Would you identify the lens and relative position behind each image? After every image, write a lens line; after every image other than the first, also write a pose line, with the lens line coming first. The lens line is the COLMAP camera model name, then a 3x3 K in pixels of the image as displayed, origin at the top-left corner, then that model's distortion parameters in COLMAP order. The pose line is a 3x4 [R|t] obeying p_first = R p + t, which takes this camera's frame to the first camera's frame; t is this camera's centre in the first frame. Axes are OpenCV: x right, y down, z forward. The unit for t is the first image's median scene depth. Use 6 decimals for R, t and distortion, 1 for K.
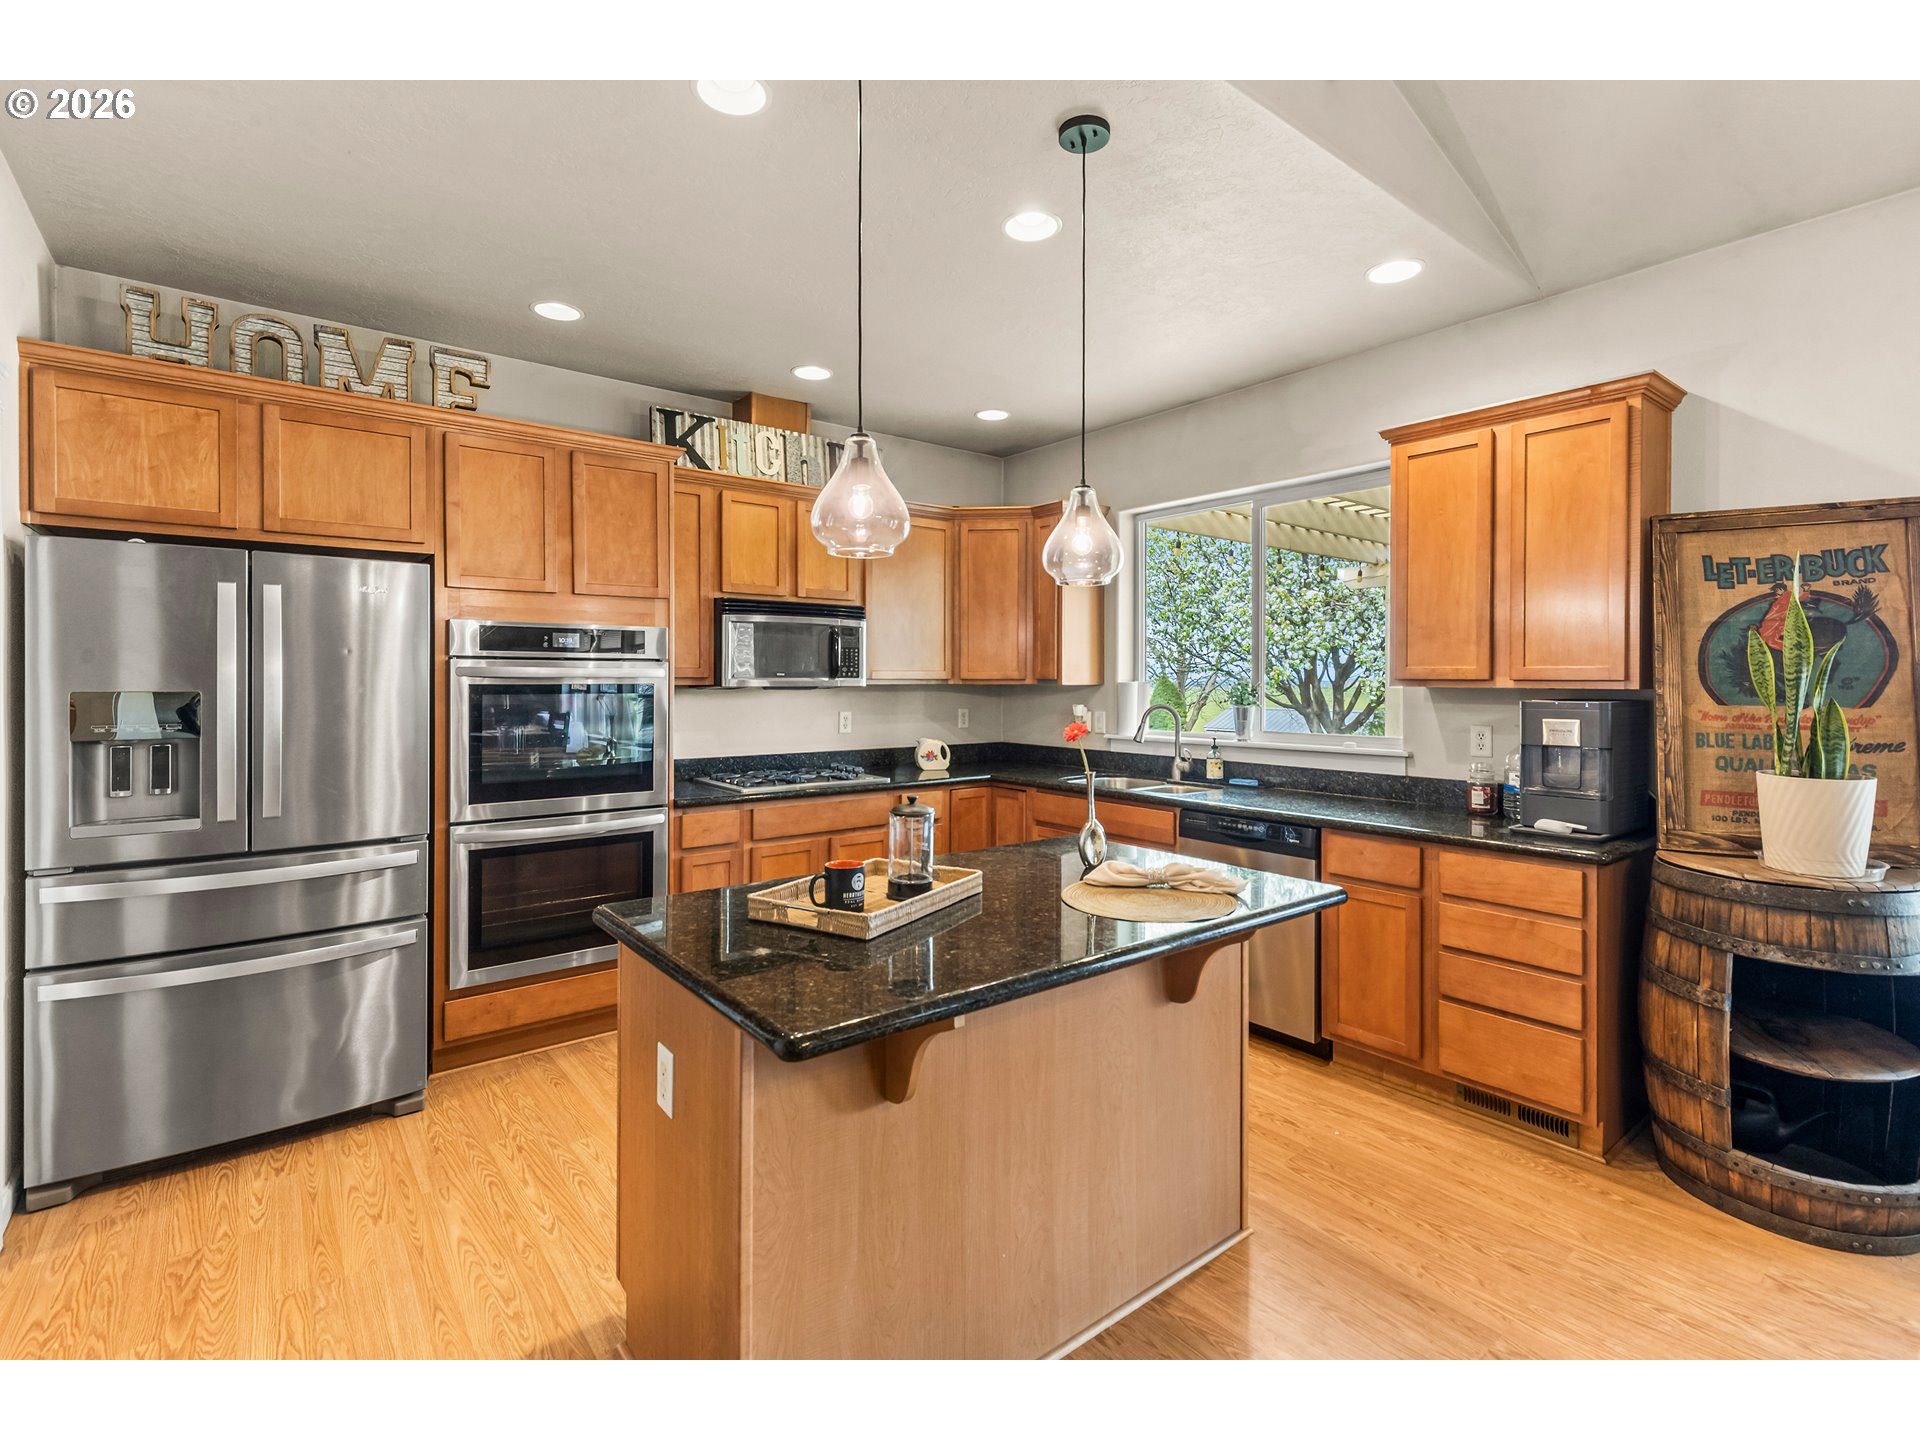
lens RADIAL K [[892.4, 0, 953.1], [0, 892.4, 683.8], [0, 0, 1]] dist [0.001424, 0.000284]
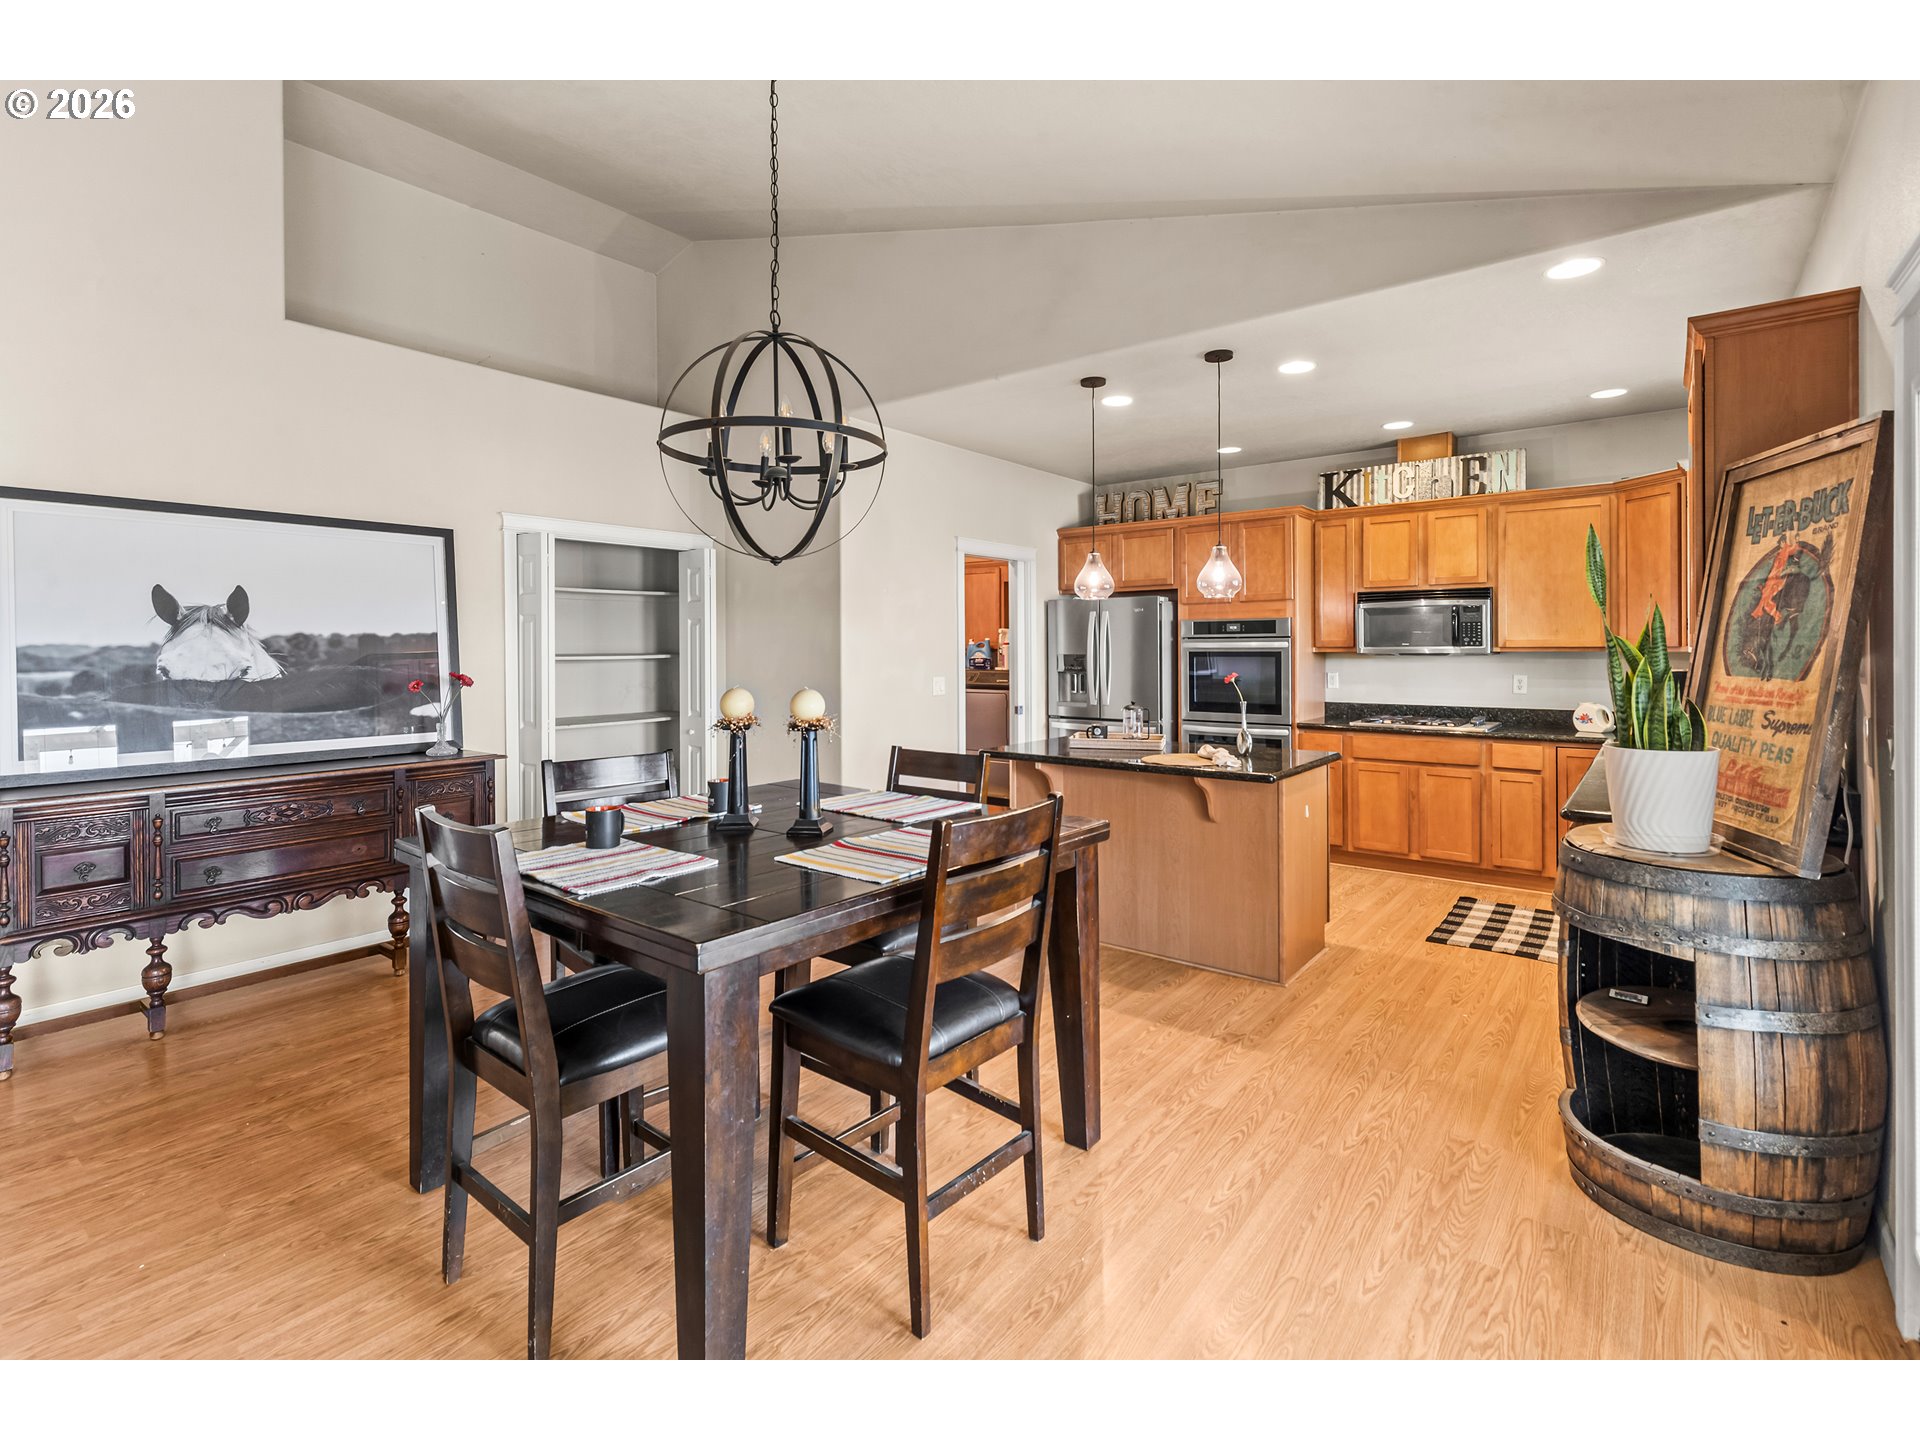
lens RADIAL K [[904.0, 0, 964.9], [0, 904.0, 665.0], [0, 0, 1]] dist [-0.000756, -0.000231]
pose [[0.231942, 0.014931, -0.972615, 1.321975], [0.001291, 0.999877, 0.015657, -0.002124], [0.972729, -0.004887, 0.231894, 0.034153]]
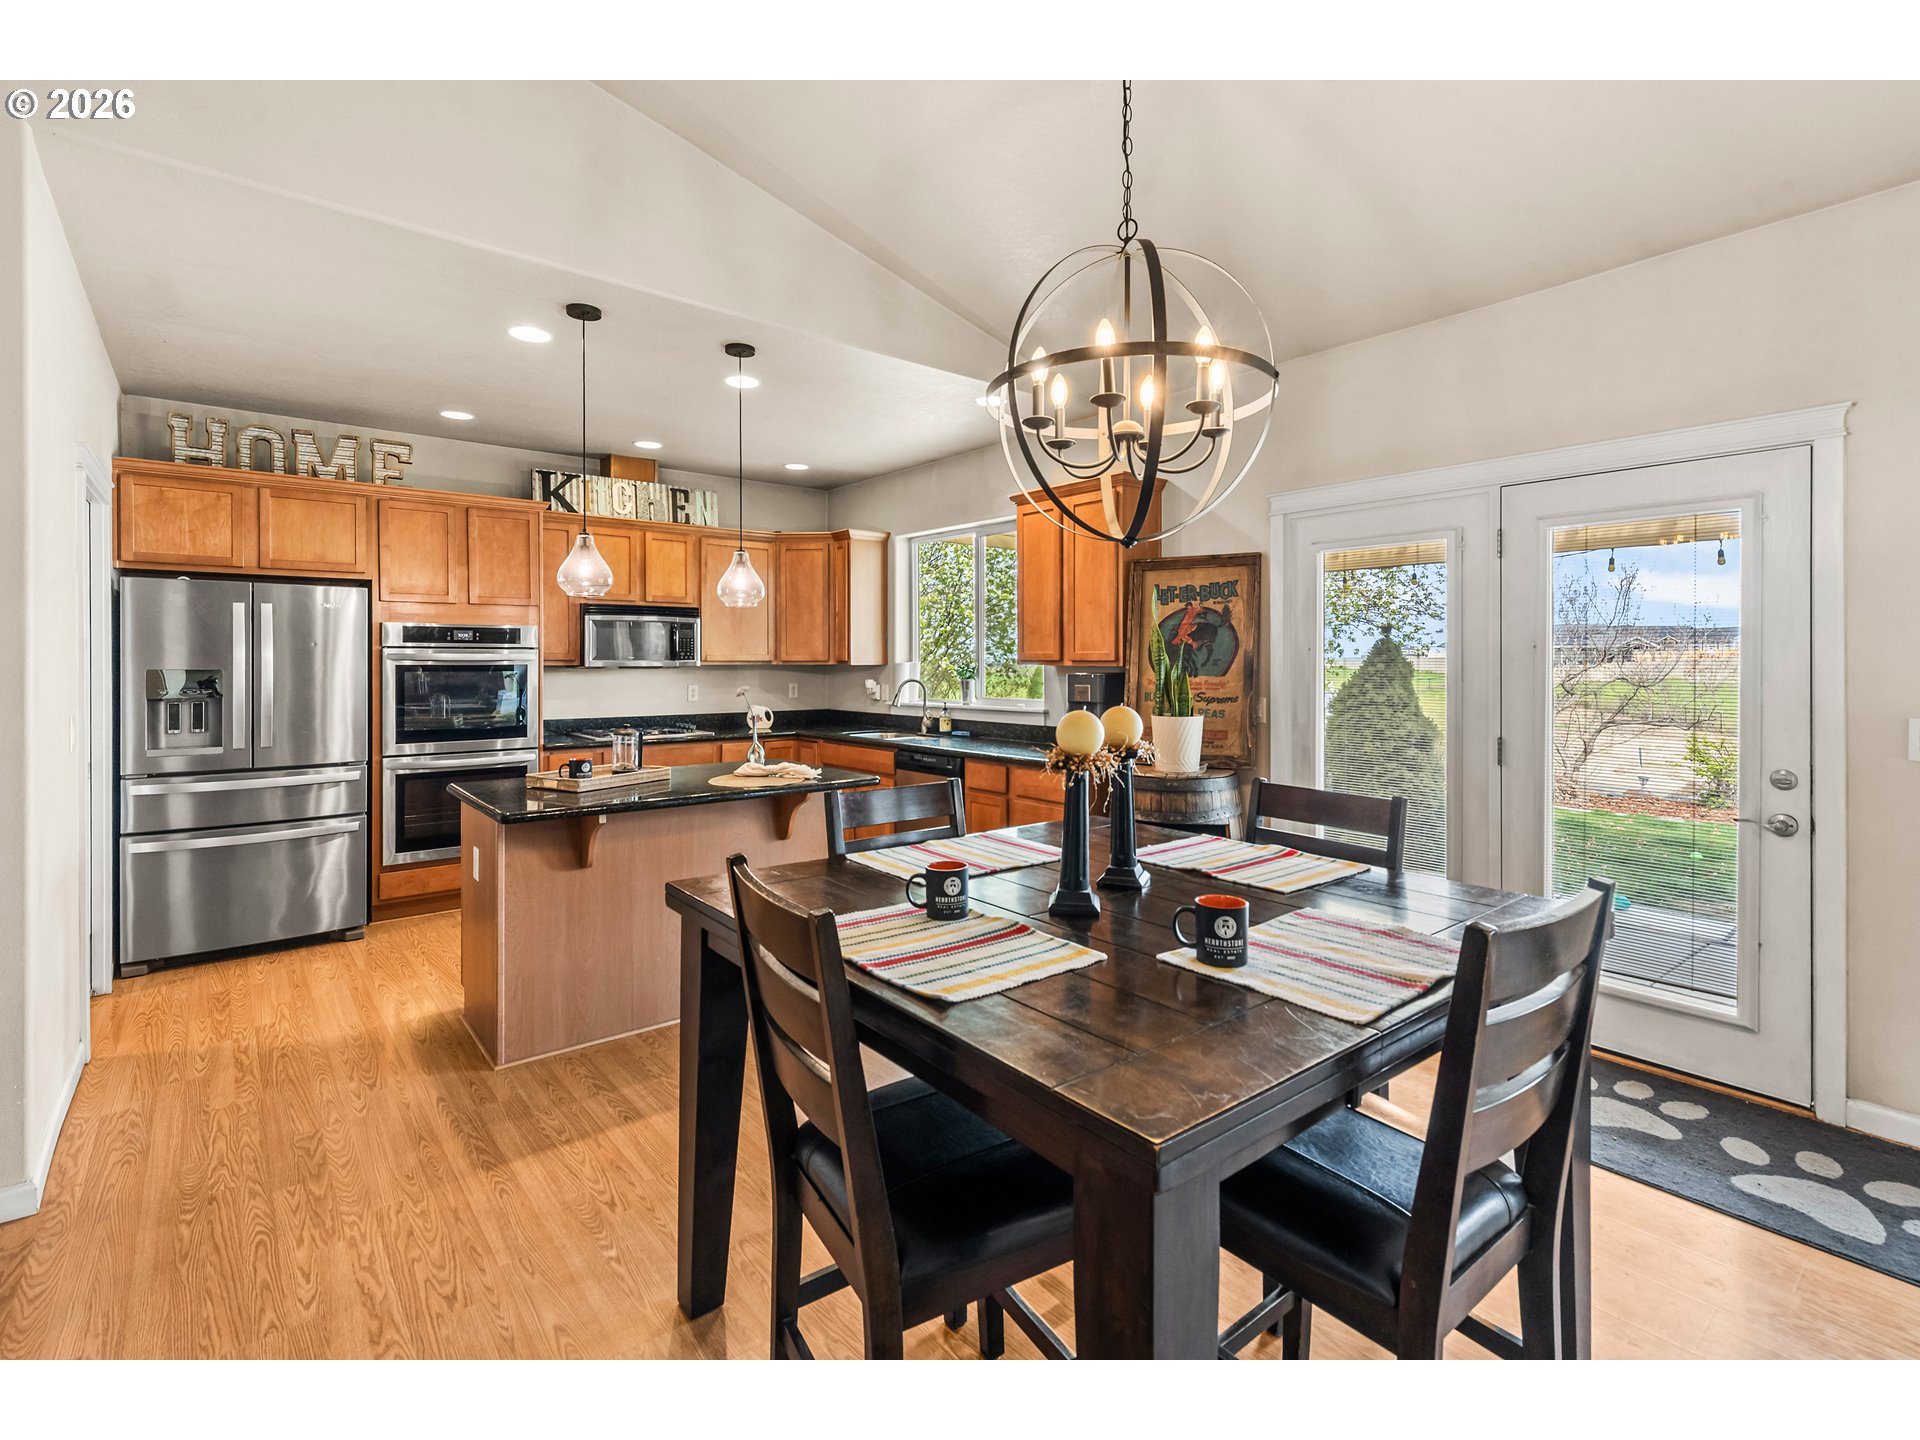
lens RADIAL K [[904.0, 0, 964.9], [0, 904.0, 665.0], [0, 0, 1]] dist [-0.000756, -0.000231]
pose [[0.999673, -0.002152, 0.025486, 0.386989], [0.002169, 0.999997, -0.000629, 0.003883], [-0.025484, 0.000684, 0.999675, -0.561567]]
